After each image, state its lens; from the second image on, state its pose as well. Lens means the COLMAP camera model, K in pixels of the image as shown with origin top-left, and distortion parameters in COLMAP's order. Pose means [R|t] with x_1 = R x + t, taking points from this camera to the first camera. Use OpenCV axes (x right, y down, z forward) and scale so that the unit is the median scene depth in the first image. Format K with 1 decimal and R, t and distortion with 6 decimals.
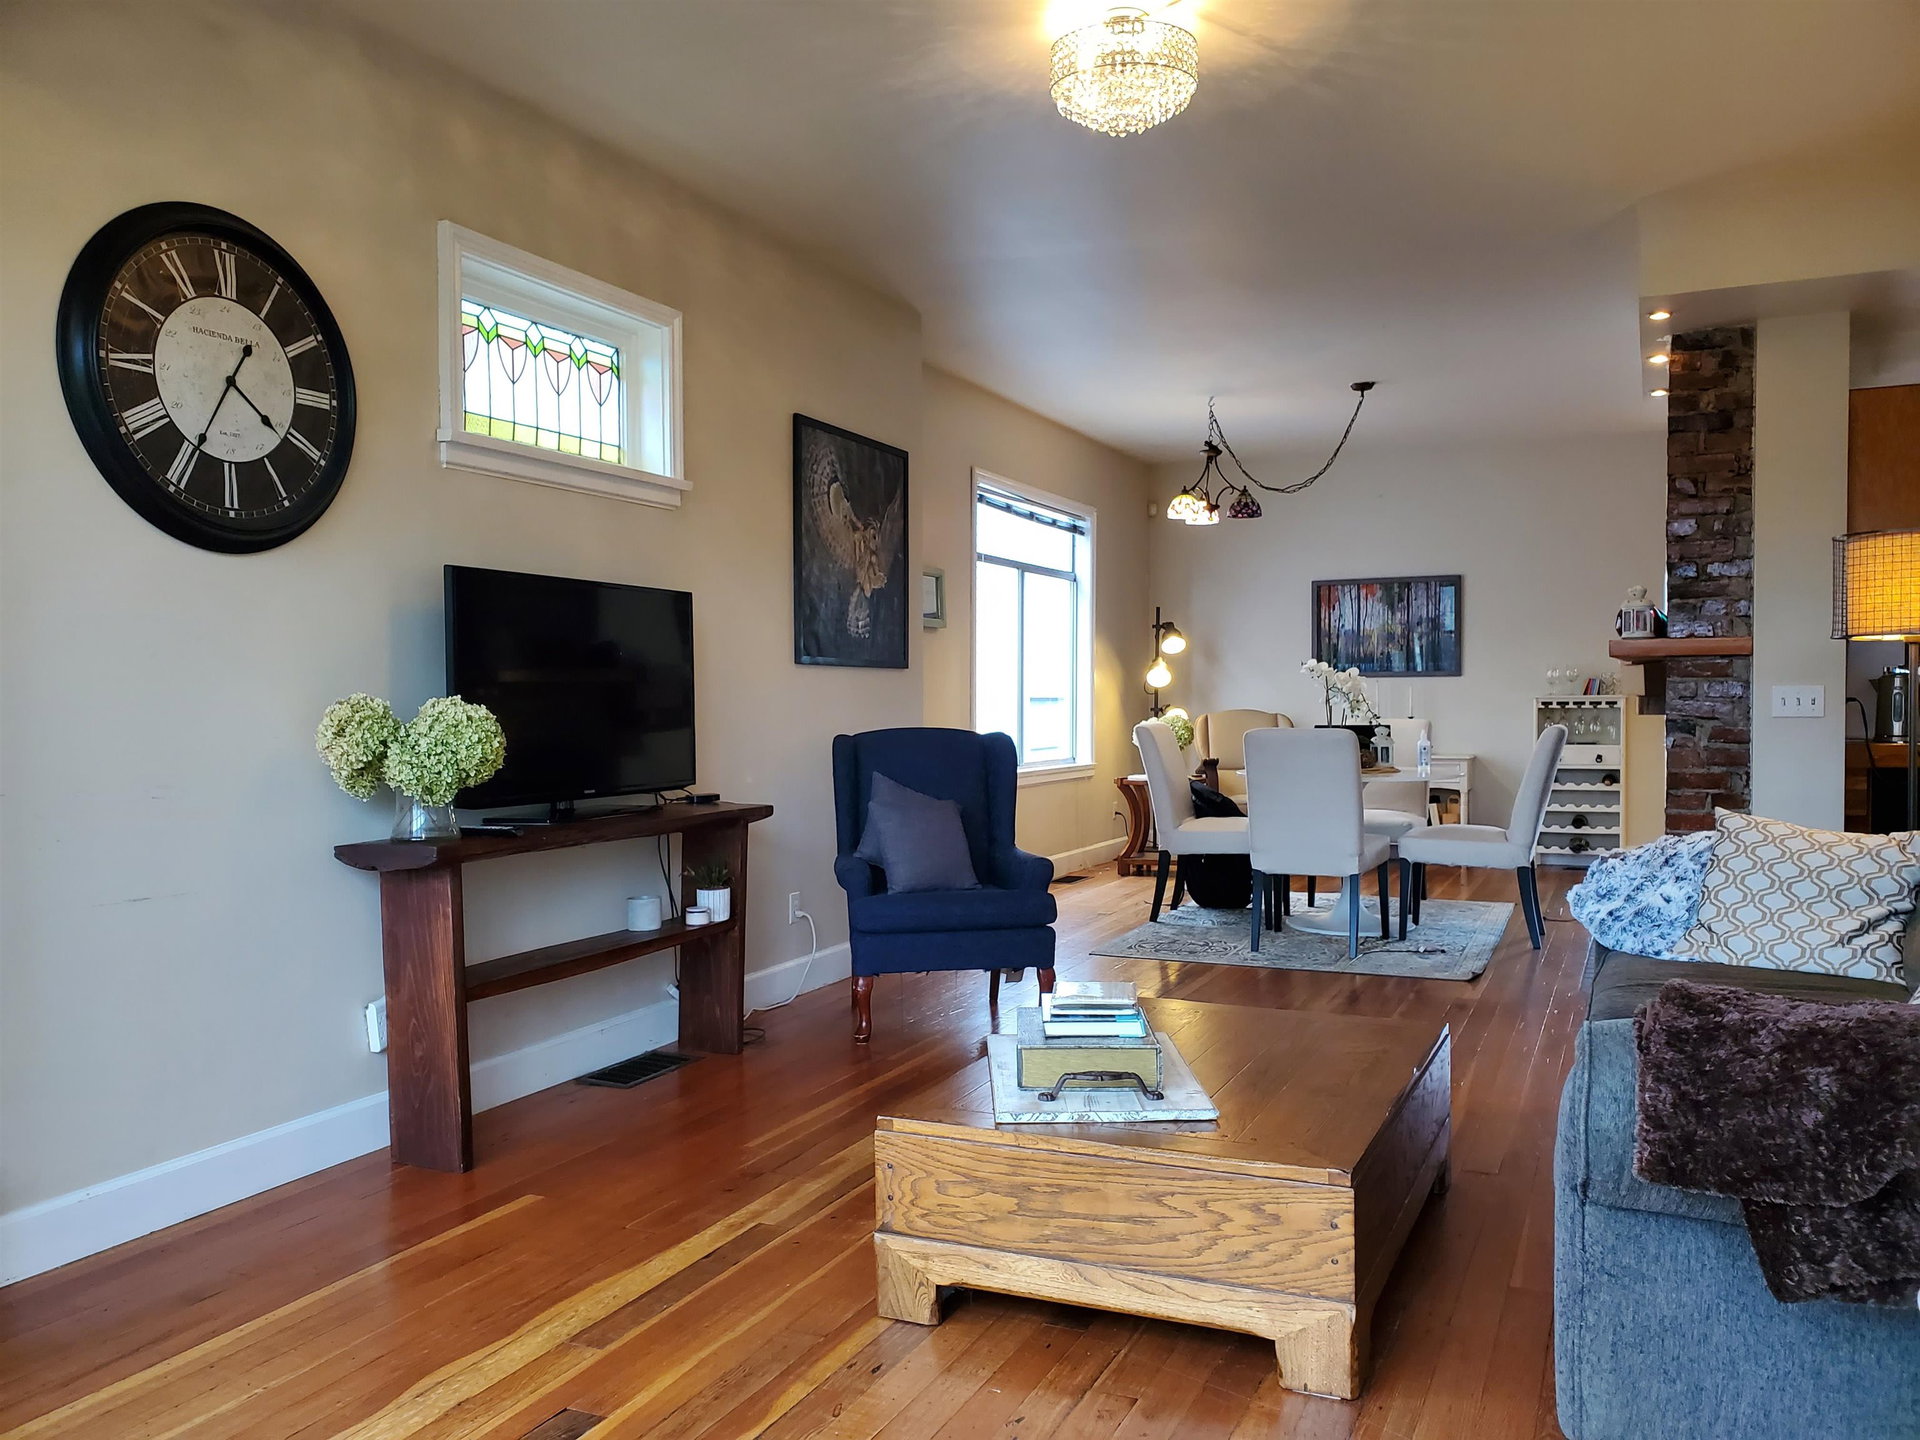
lens RADIAL K [[1526.1, 0, 960.0], [0, 1526.1, 720.0], [0, 0, 1]] dist [0.004272, 0.000373]
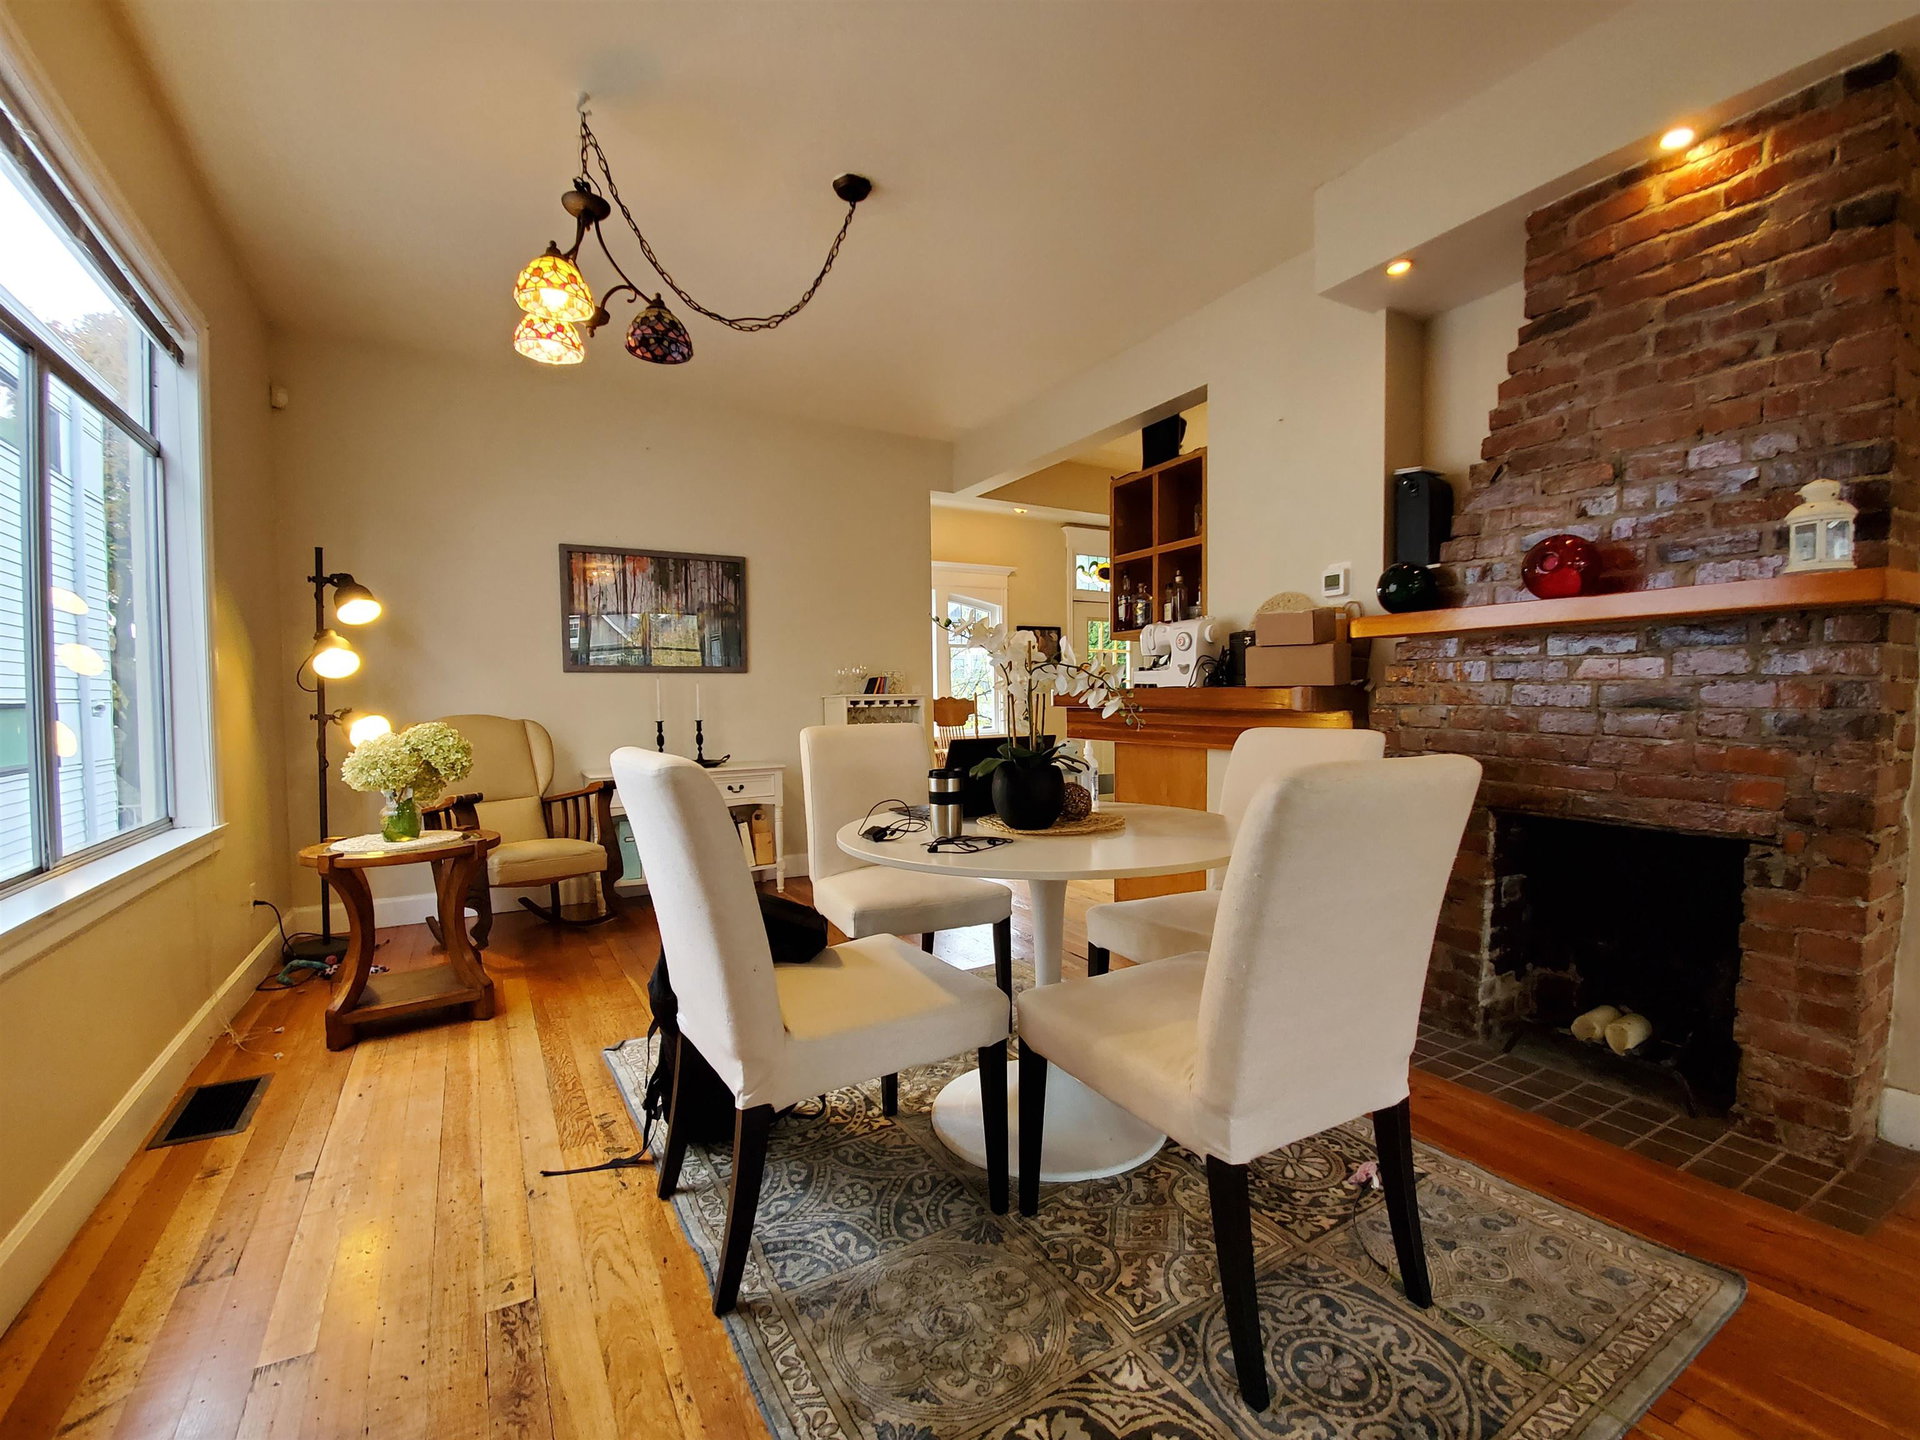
lens RADIAL K [[846.5, 0, 960.0], [0, 846.5, 720.0], [0, 0, 1]] dist [0.001536, -0.000083]
pose [[0.574908, -0.021547, 0.817934, 0.000964], [0.025986, 0.999630, 0.008069, -0.002683], [-0.817805, 0.016616, 0.575255, 0.622271]]
